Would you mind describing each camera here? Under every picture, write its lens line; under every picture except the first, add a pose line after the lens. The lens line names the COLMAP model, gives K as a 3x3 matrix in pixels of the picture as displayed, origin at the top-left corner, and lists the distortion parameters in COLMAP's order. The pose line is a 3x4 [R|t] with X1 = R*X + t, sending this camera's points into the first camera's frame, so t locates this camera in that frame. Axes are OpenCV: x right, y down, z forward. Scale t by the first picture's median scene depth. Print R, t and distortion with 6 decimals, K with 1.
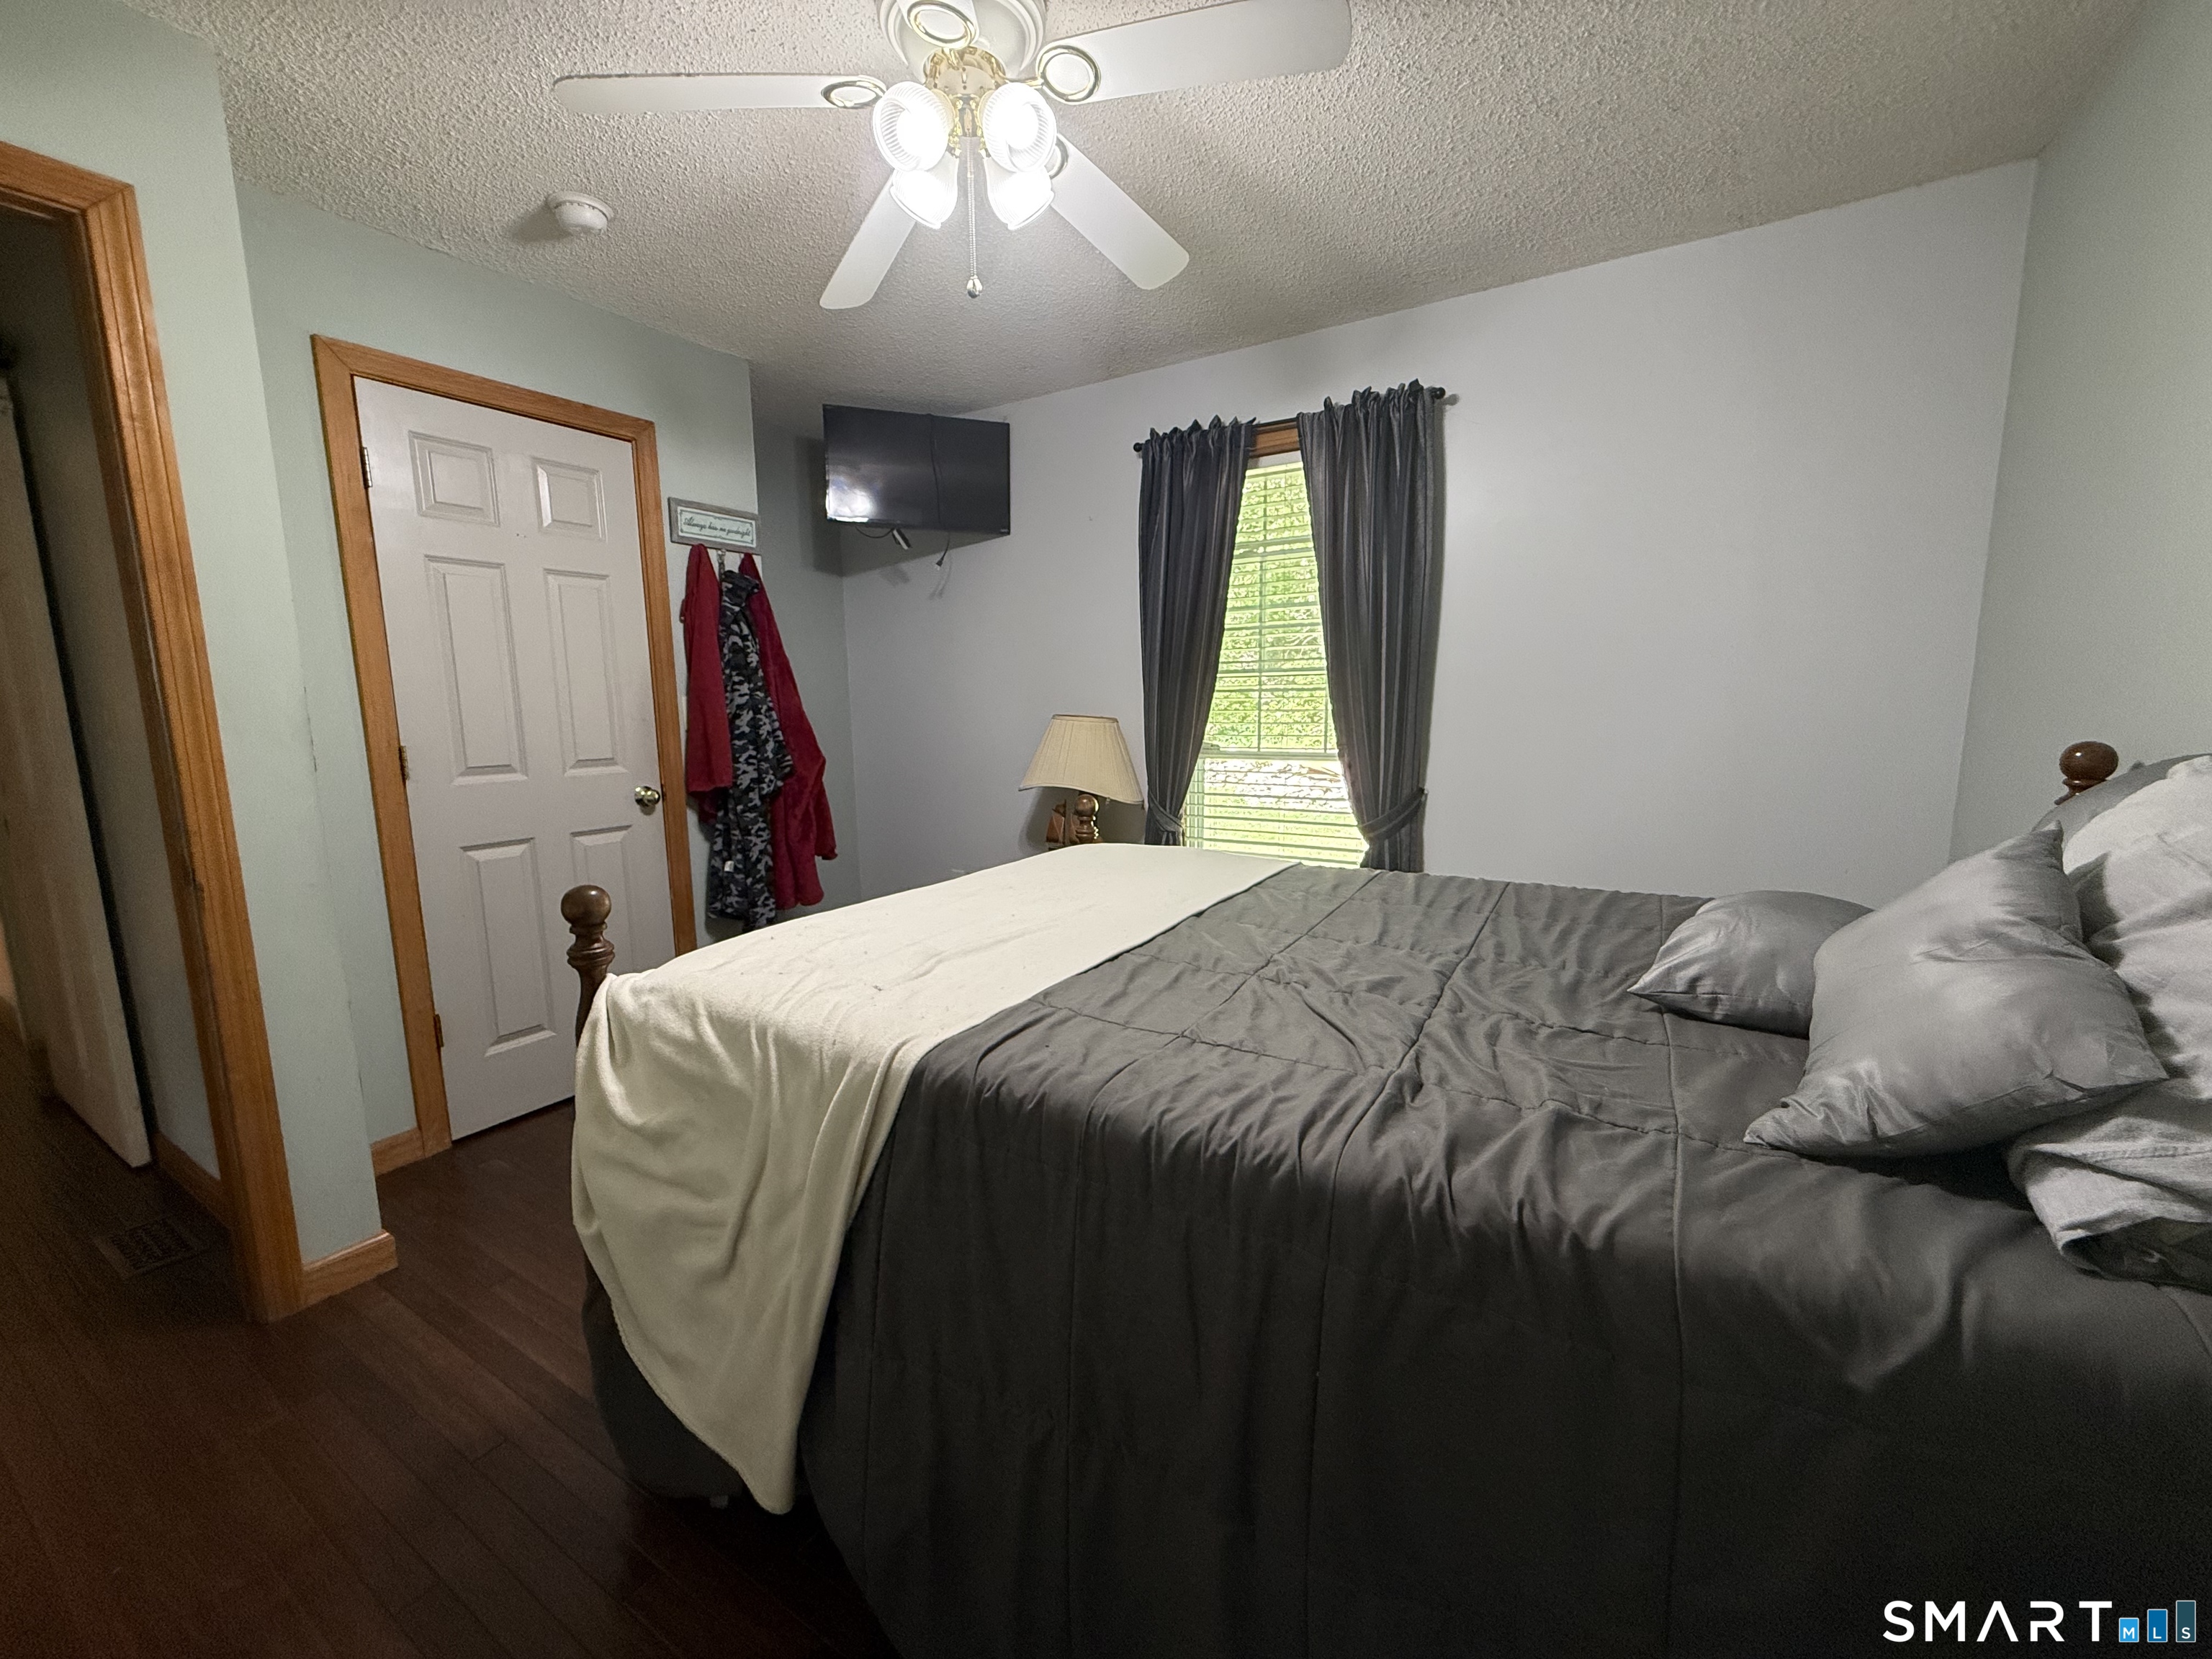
lens RADIAL K [[880.7, 0, 1105.1], [0, 880.7, 828.9], [0, 0, 1]] dist [-0.000444, -0.000305]
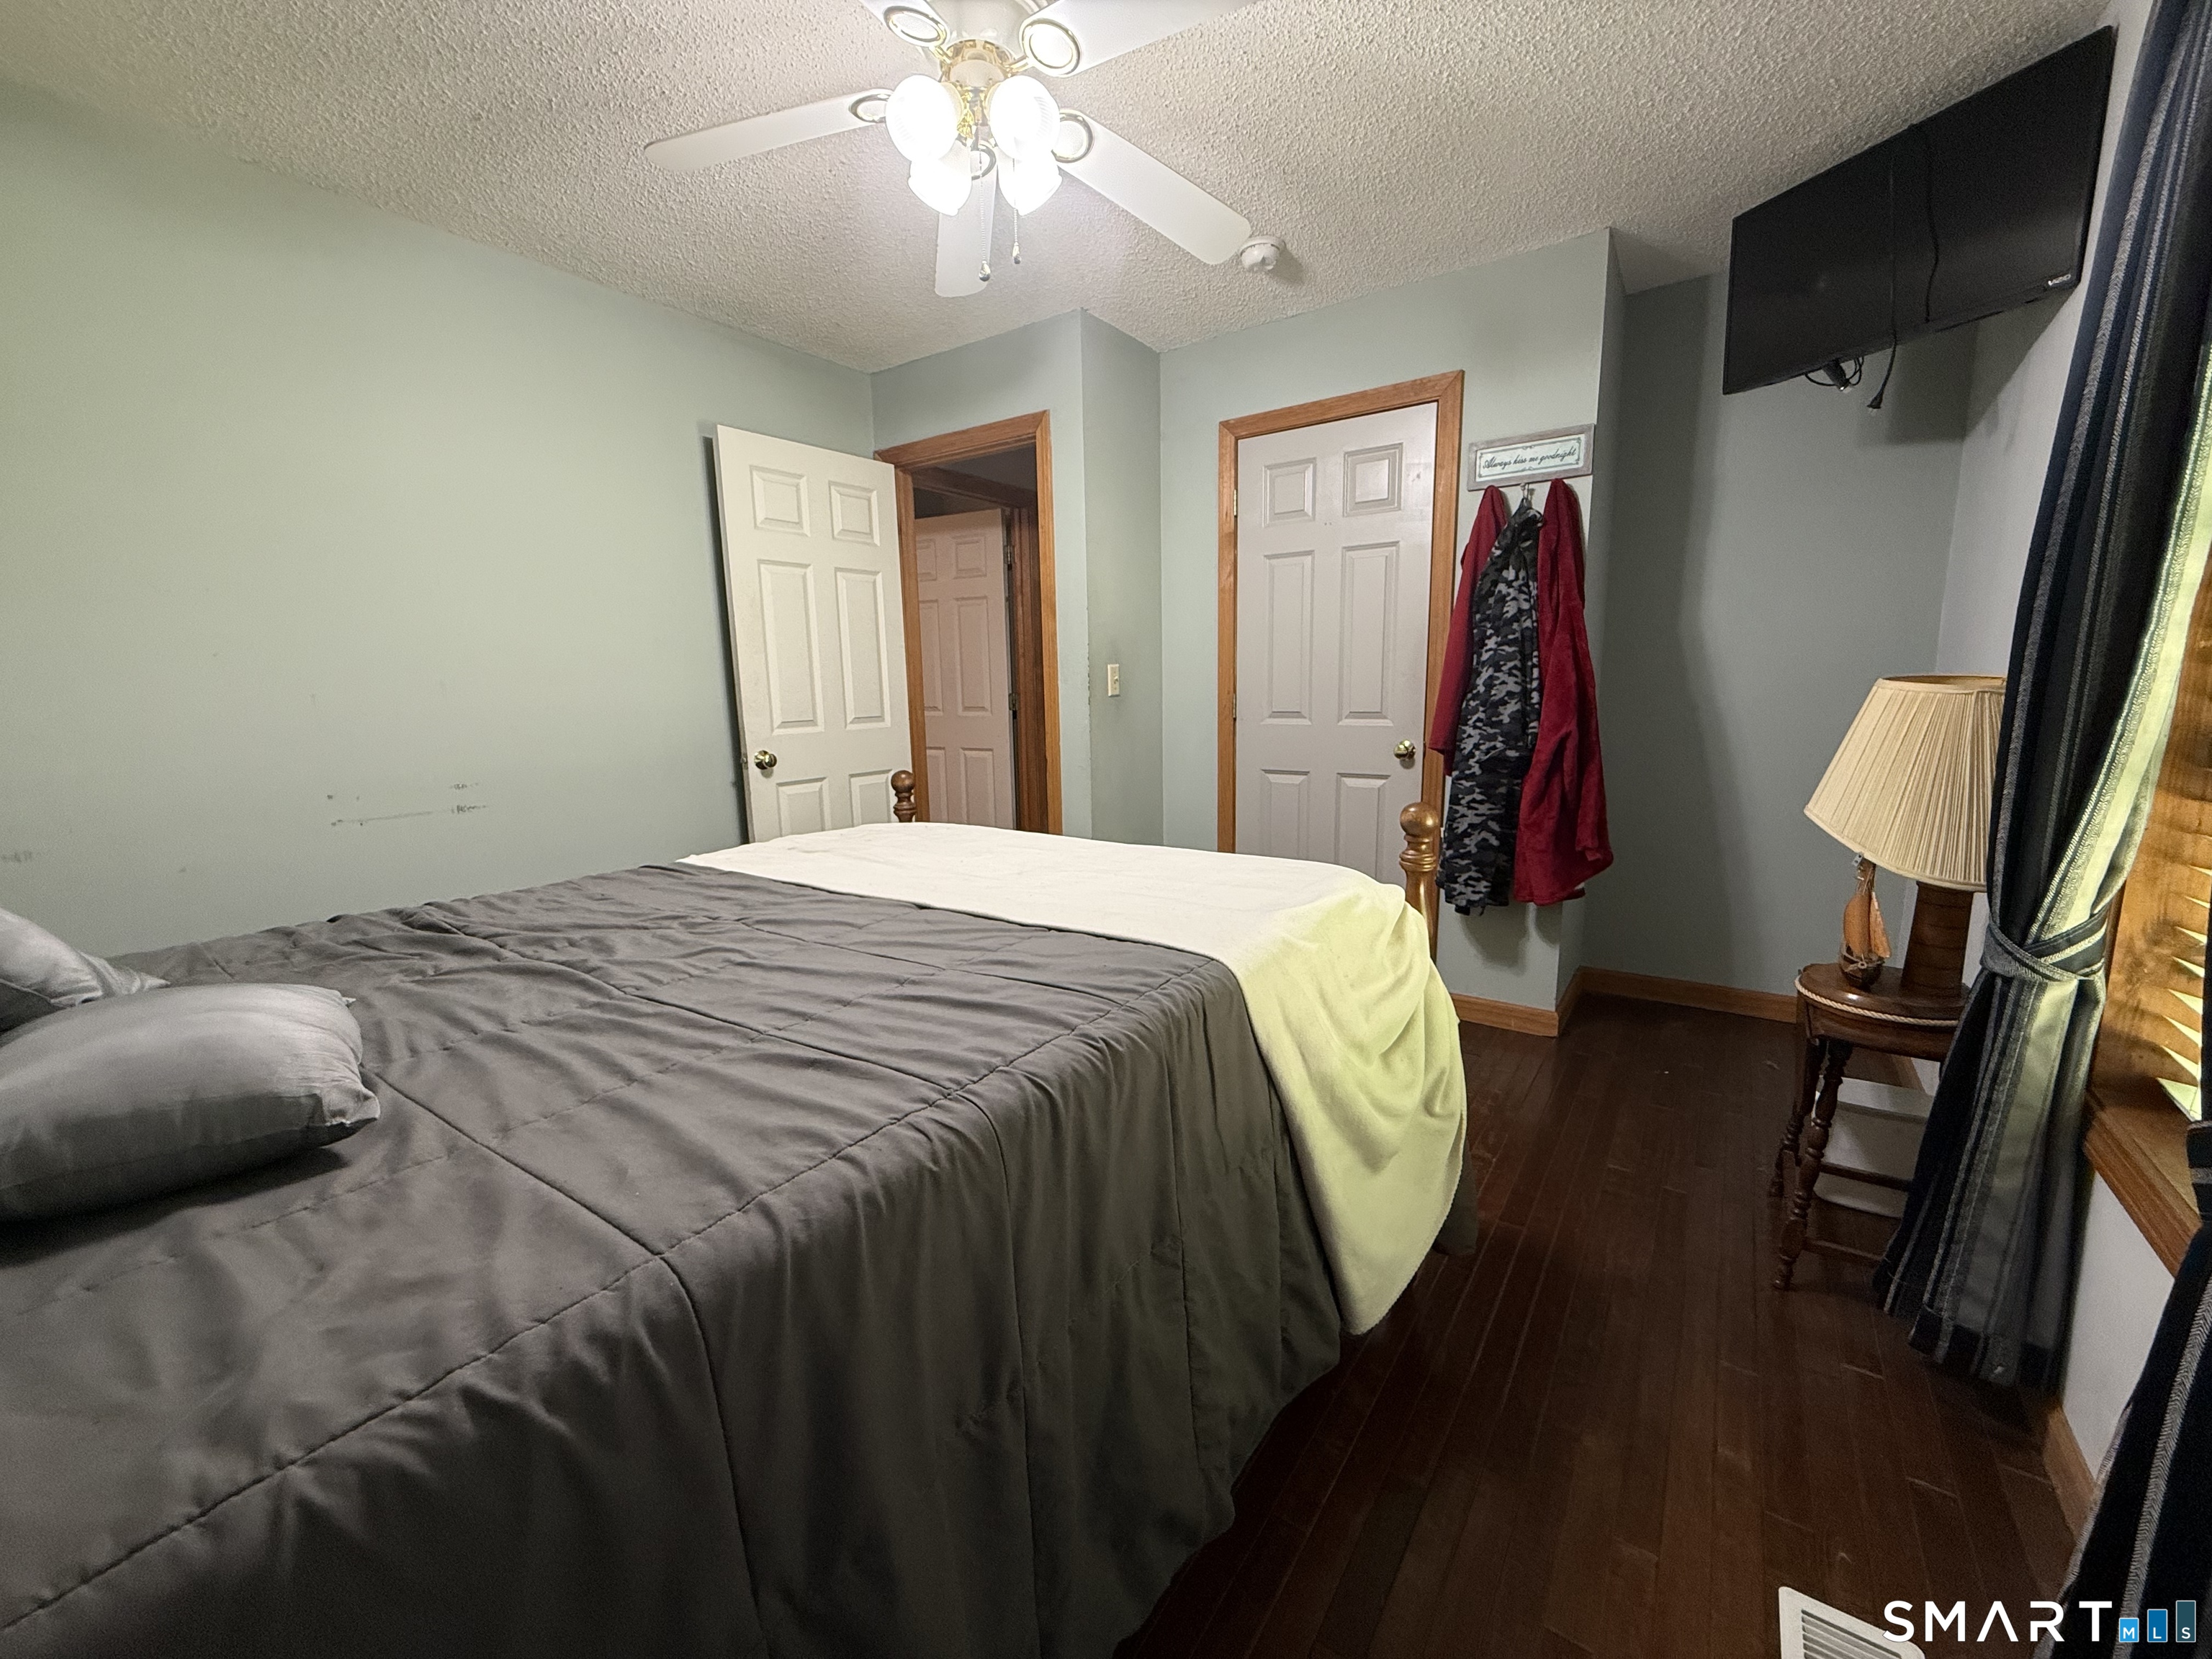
lens RADIAL K [[880.7, 0, 1104.3], [0, 880.7, 831.7], [0, 0, 1]] dist [-0.000444, -0.000305]
pose [[-0.053418, 0.181086, -0.982015, 0.525689], [-0.126025, 0.974334, 0.186525, -0.089975], [0.990588, 0.133723, -0.029226, 0.662349]]
